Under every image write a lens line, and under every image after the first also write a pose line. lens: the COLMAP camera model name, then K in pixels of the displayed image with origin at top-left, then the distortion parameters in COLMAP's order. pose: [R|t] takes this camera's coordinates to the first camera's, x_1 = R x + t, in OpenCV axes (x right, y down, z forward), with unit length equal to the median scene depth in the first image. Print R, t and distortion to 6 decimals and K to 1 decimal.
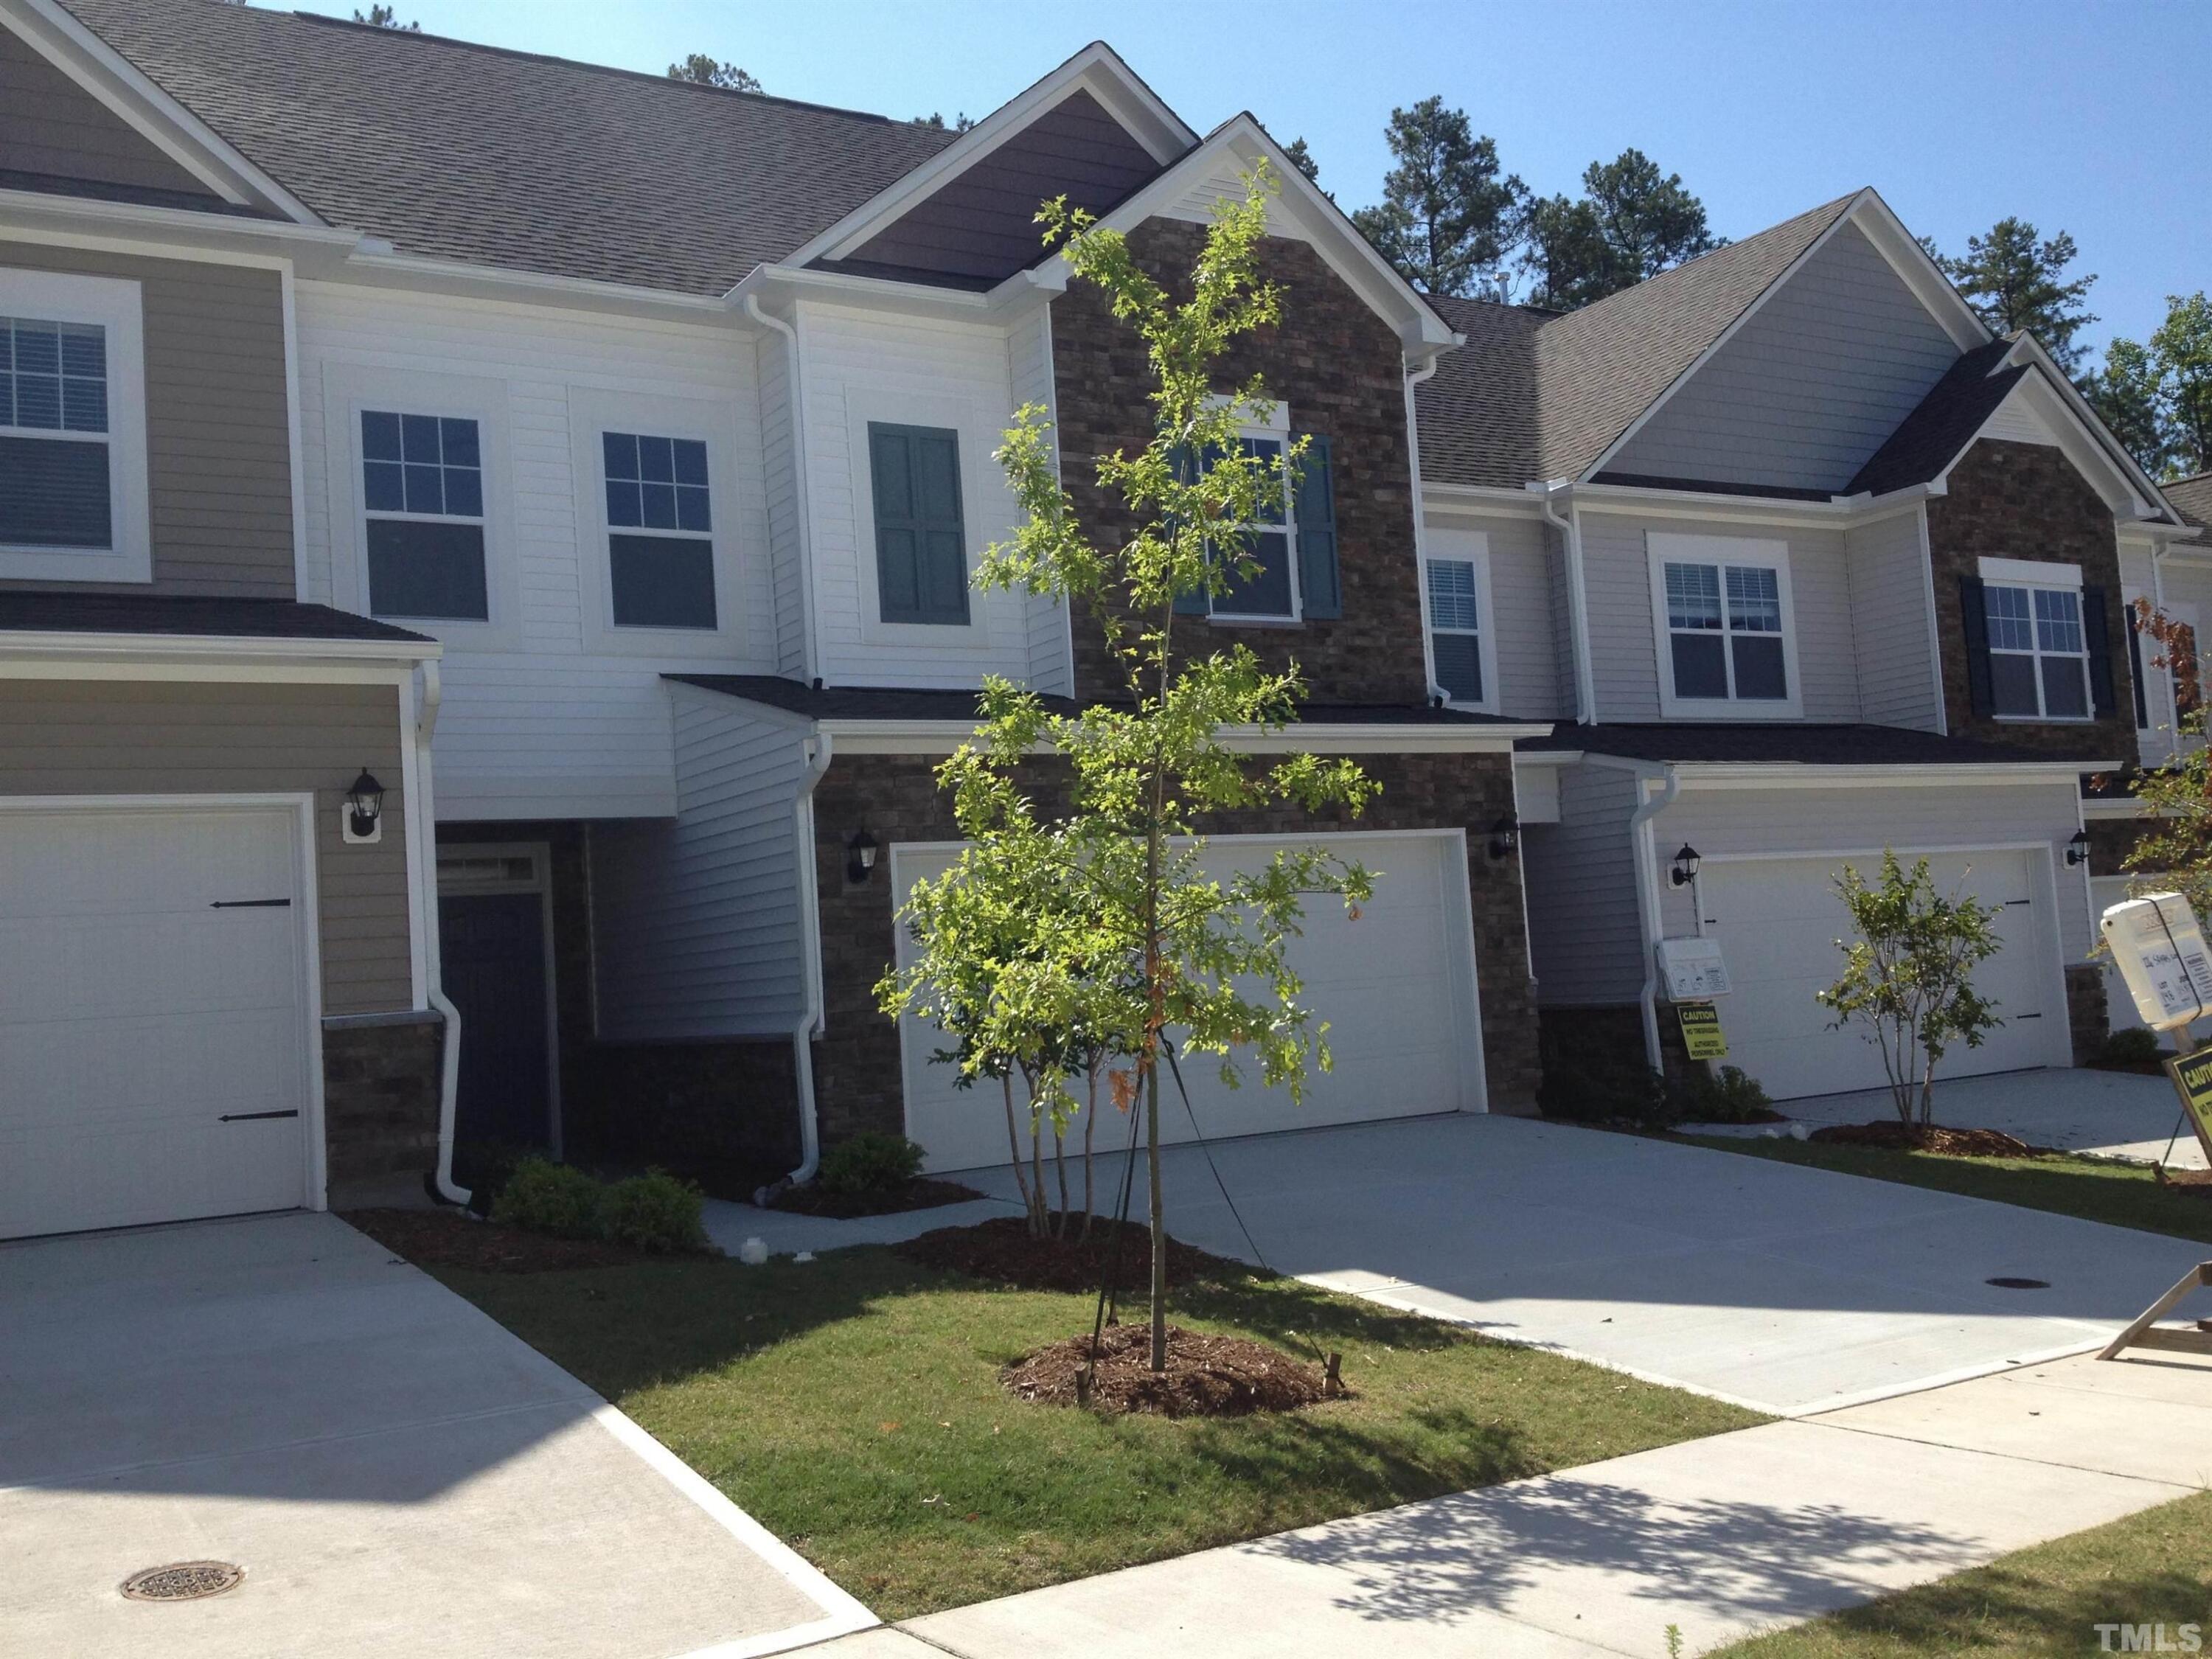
lens RADIAL K [[2105.8, 0, 1106.0], [0, 2105.8, 829.5], [0, 0, 1]] dist [0.200589, -0.503606]
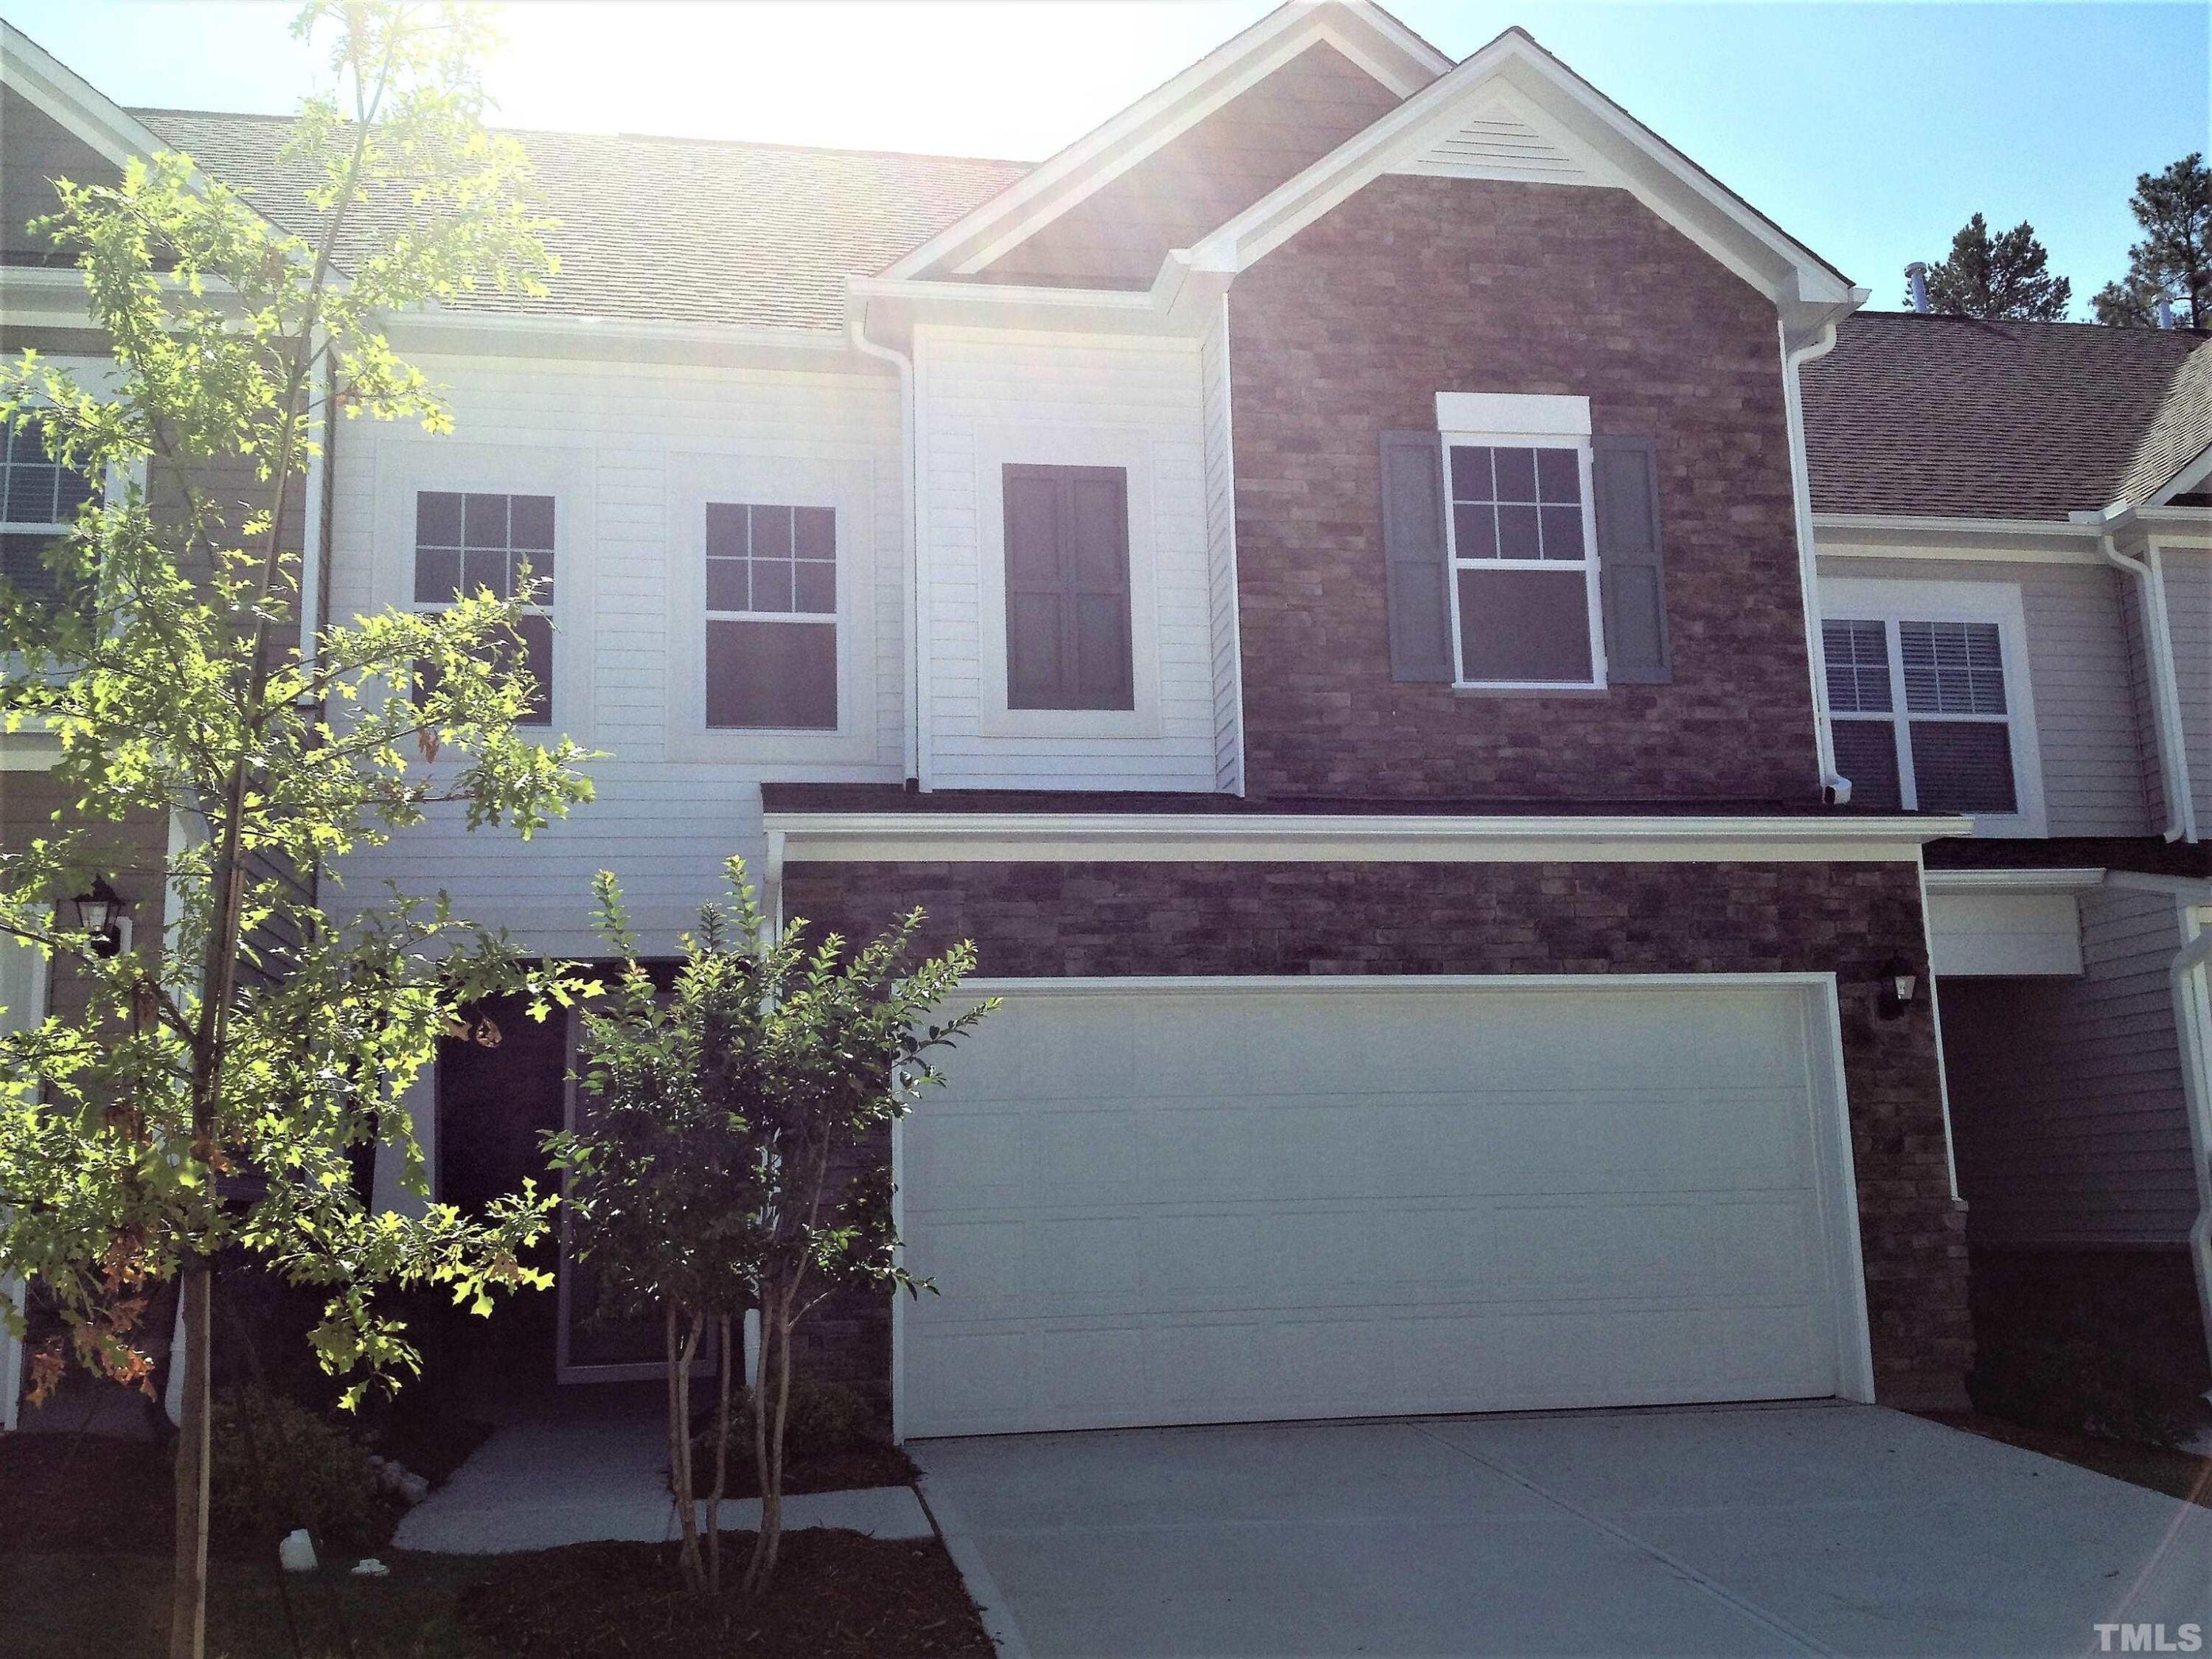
lens RADIAL K [[2124.0, 0, 1037.1], [0, 2124.0, 834.2], [0, 0, 1]] dist [0.122378, -0.209686]
pose [[0.926664, -0.026384, -0.374963, 0.182279], [-0.006564, 0.996245, -0.086324, 0.015599], [0.375832, 0.082455, 0.923012, 0.250479]]
